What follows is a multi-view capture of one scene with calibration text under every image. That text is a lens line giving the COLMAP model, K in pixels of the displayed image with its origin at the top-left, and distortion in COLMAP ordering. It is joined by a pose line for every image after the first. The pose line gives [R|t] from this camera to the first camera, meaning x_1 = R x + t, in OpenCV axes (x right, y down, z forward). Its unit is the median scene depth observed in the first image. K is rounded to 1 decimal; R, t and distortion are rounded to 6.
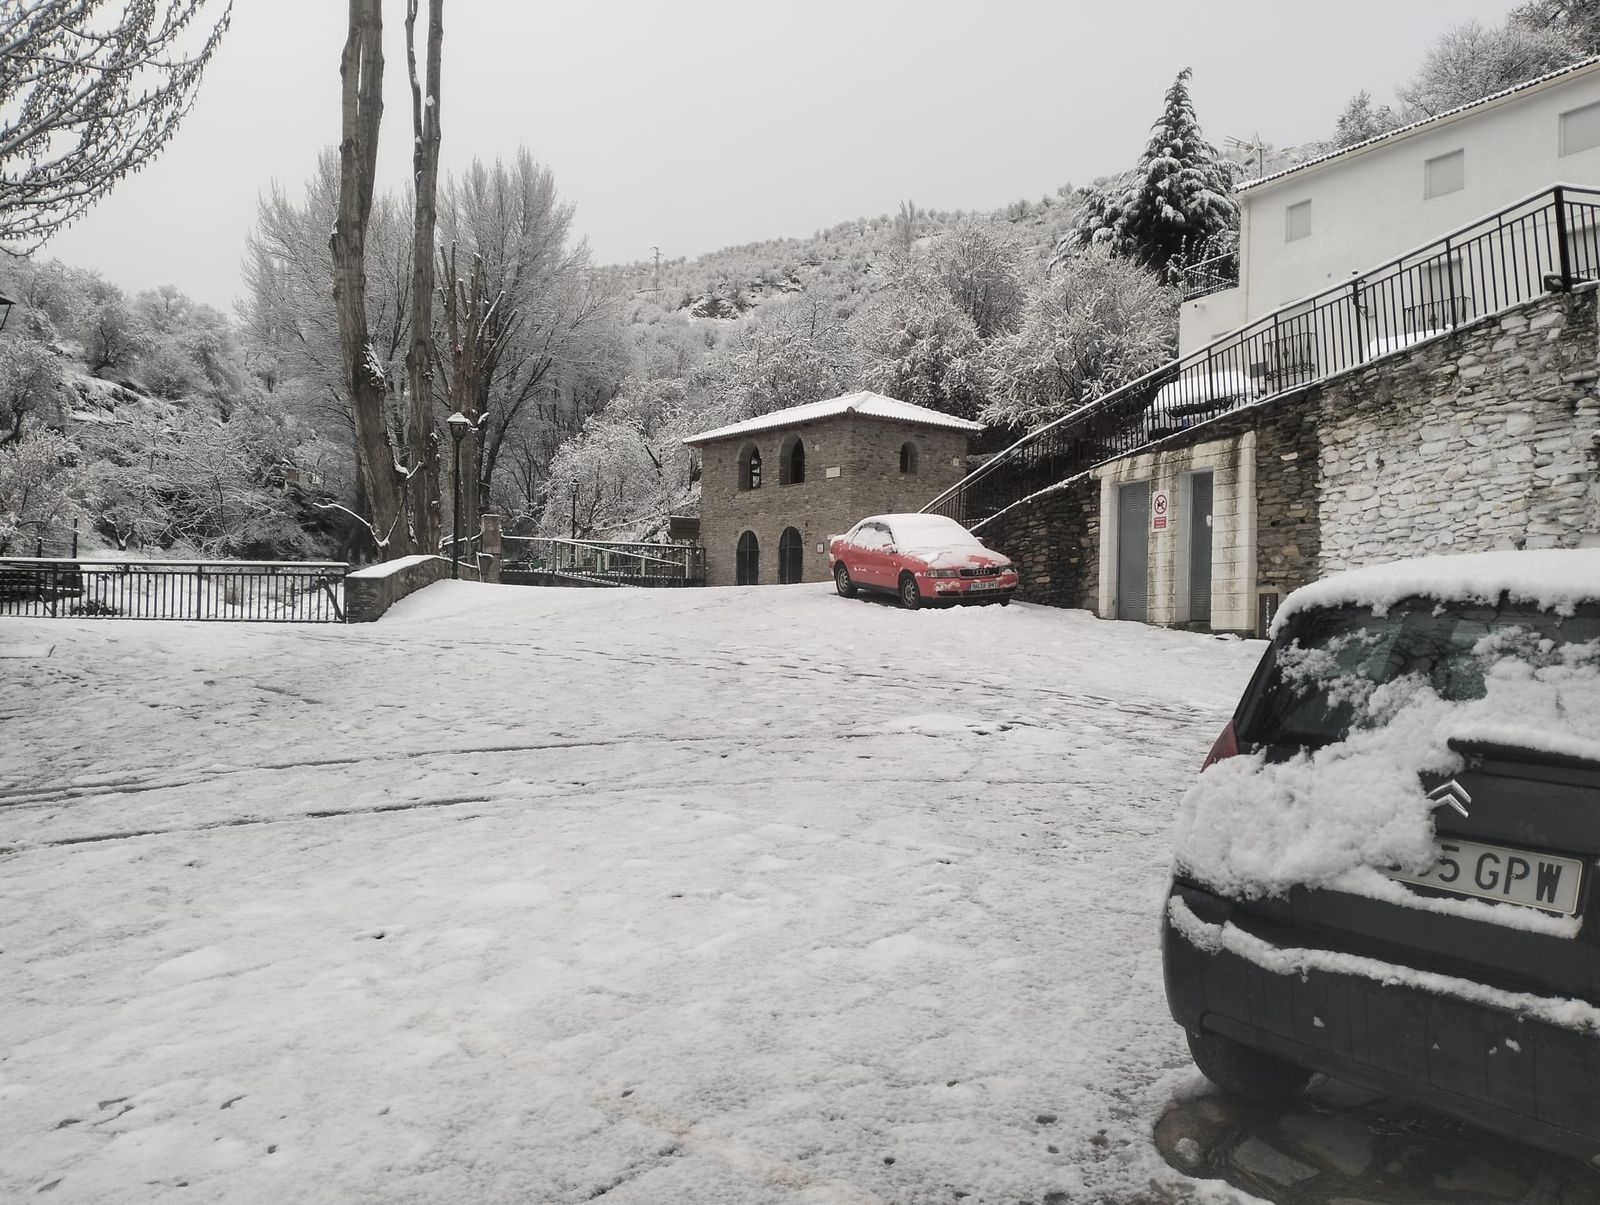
lens RADIAL K [[1267.9, 0, 800.3], [0, 1267.9, 610.8], [0, 0, 1]] dist [0.106198, -0.193767]
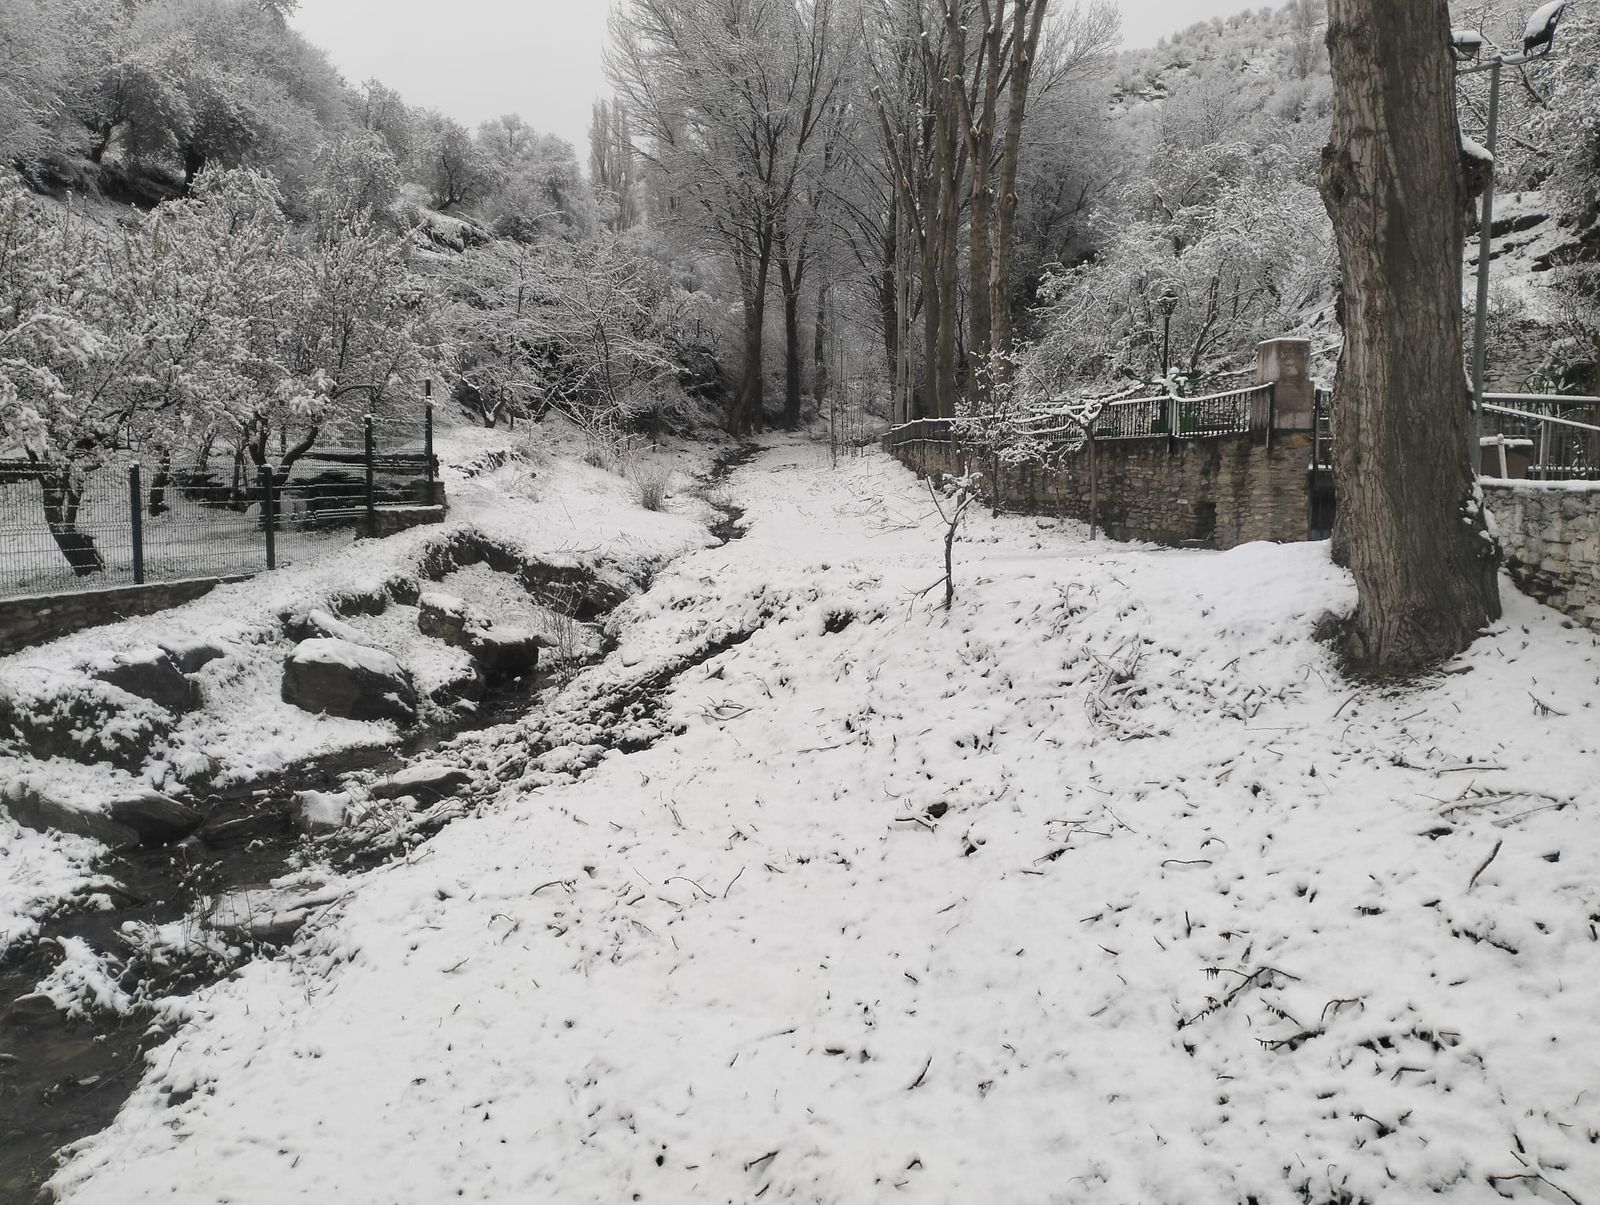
lens RADIAL K [[1267.9, 0, 800.3], [0, 1267.9, 610.8], [0, 0, 1]] dist [0.106198, -0.193767]
pose [[0.972477, 0.013914, -0.232584, -0.123424], [0.012074, 0.993865, 0.109938, -0.013828], [0.232687, -0.109720, 0.966343, 0.219212]]
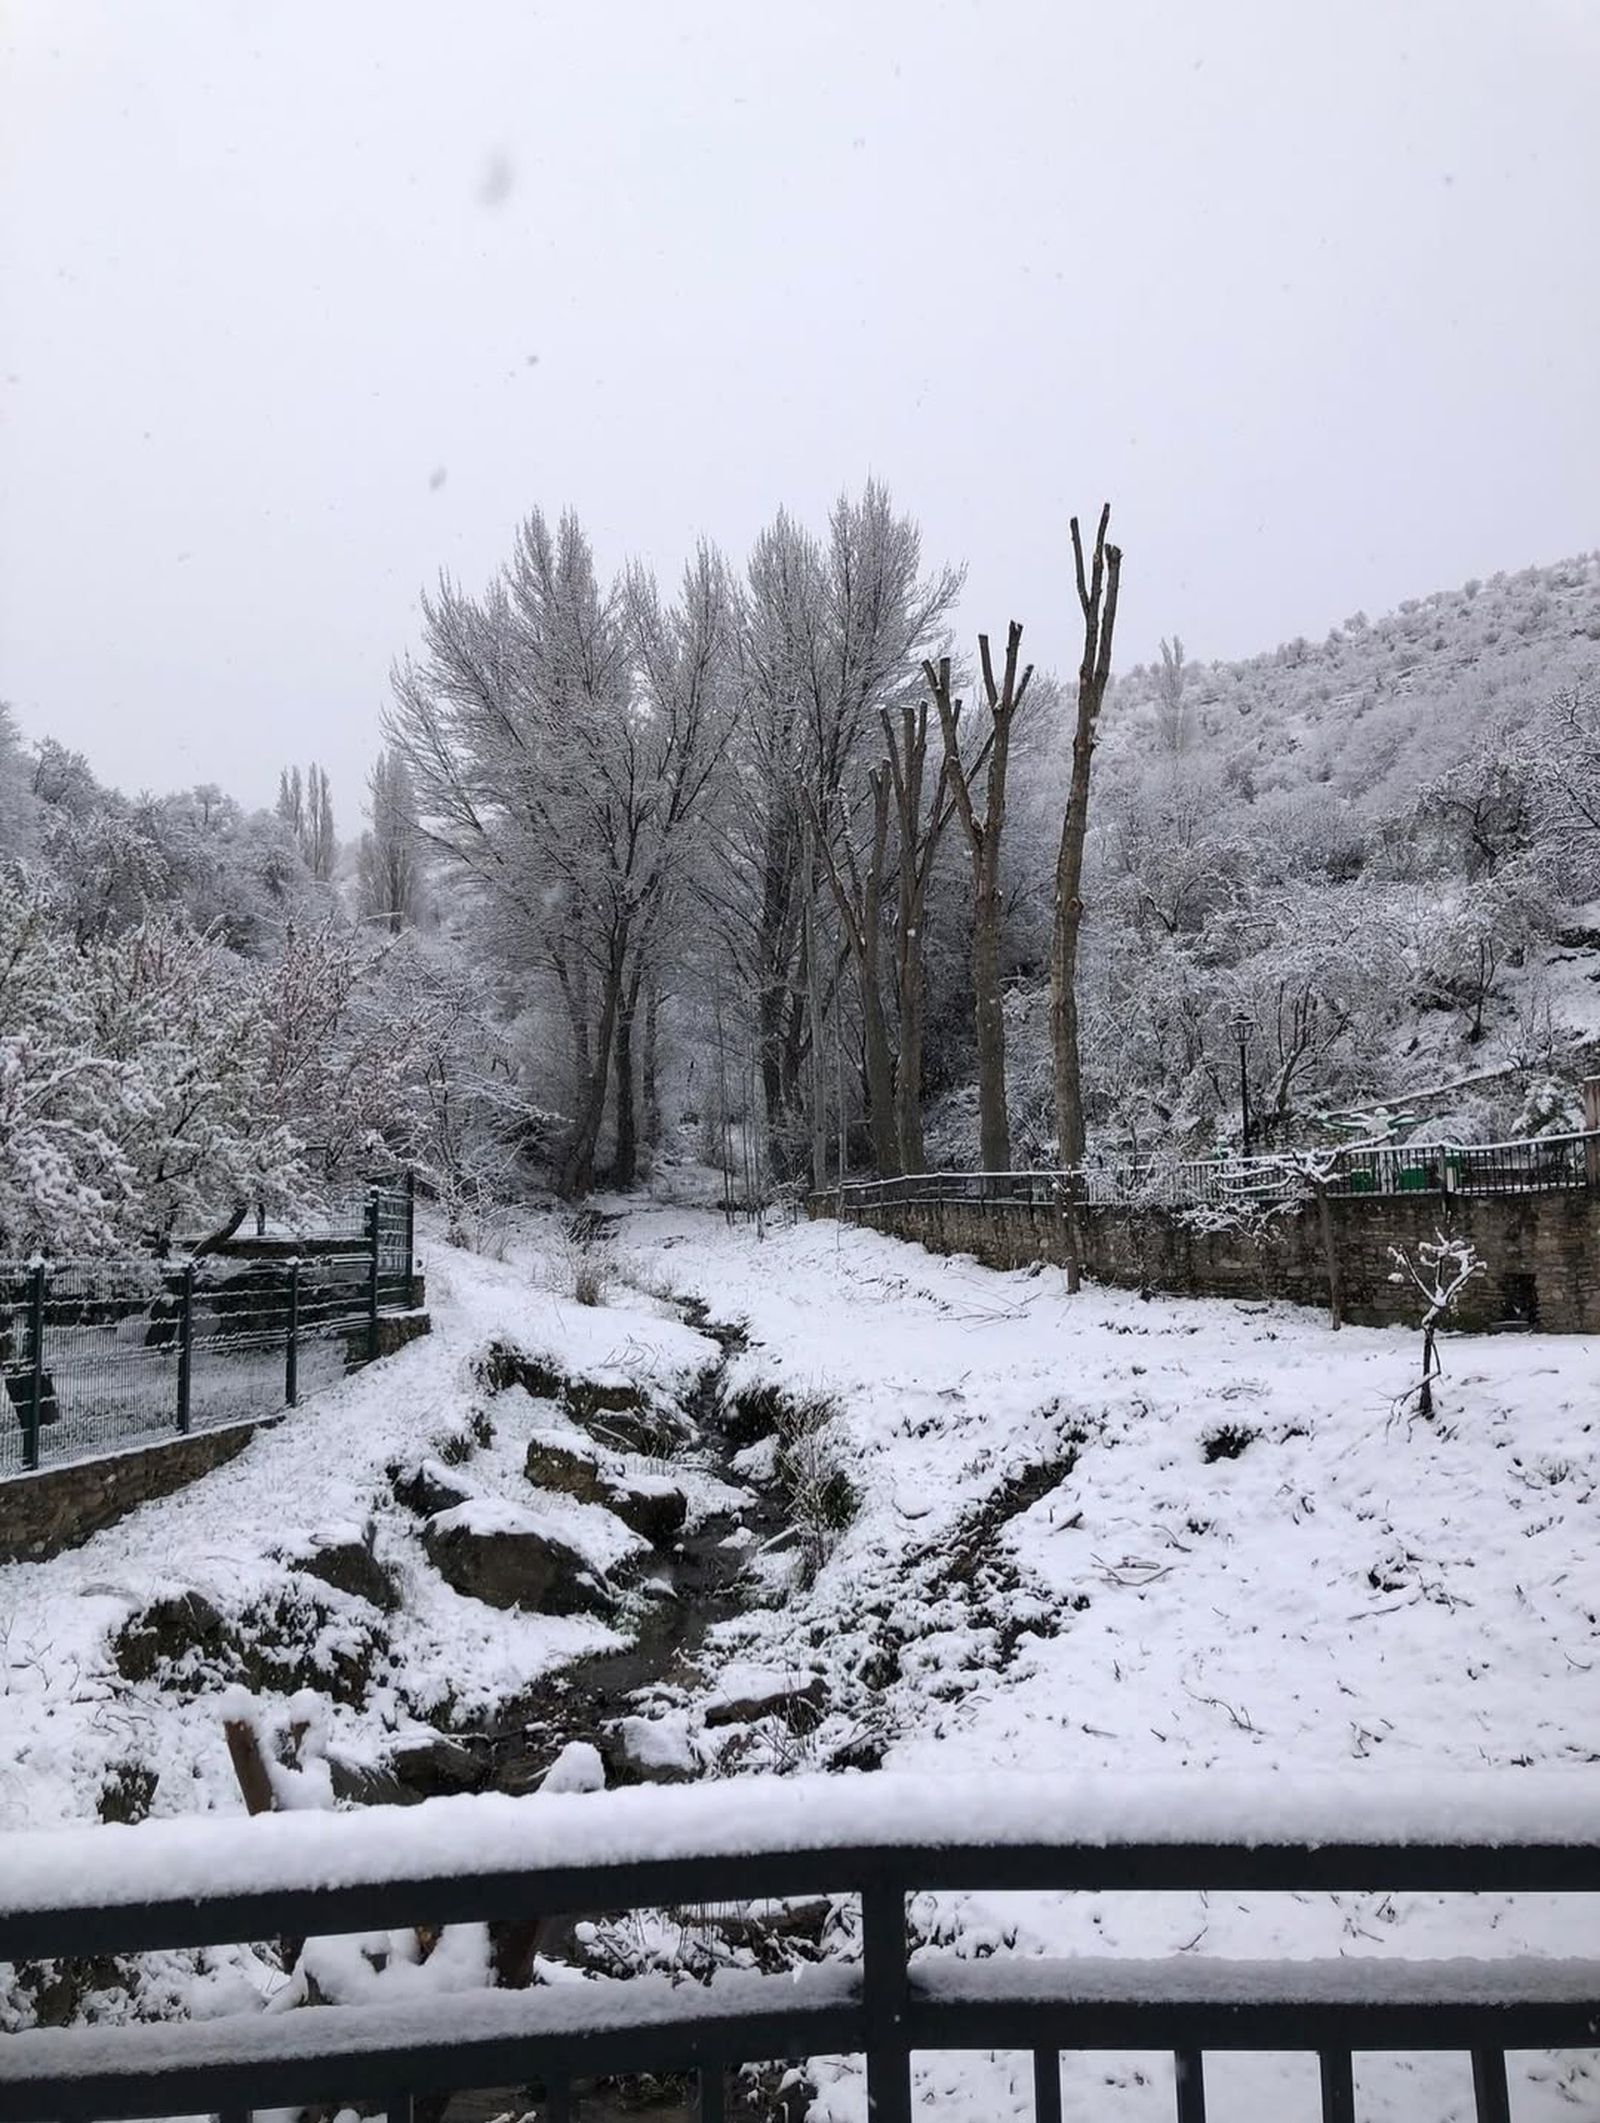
lens RADIAL K [[1743.8, 0, 793.1], [0, 1743.8, 1051.0], [0, 0, 1]] dist [0.067926, -0.112676]
pose [[0.995948, -0.045421, -0.077618, -0.177730], [0.037070, 0.993692, -0.105842, -0.015636], [0.081936, 0.102536, 0.991349, 0.202825]]
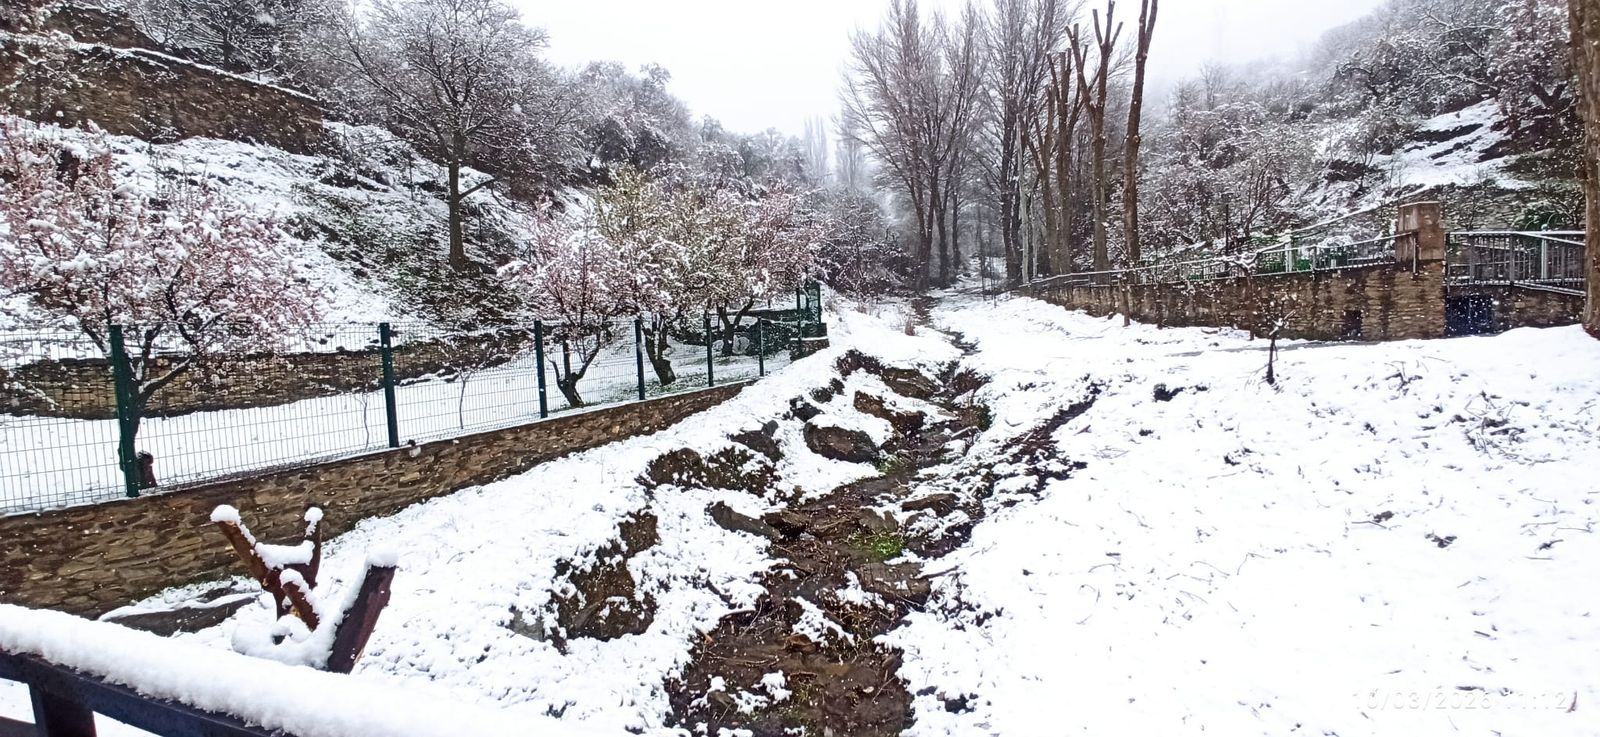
lens RADIAL K [[726.2, 0, 800.0], [0, 726.2, 368.5], [0, 0, 1]] dist [-0.026820, -0.000587]
pose [[0.921875, -0.032806, -0.386096, -0.163988], [0.062777, 0.995891, 0.065270, -0.013706], [0.382369, -0.084409, 0.920146, 0.216502]]
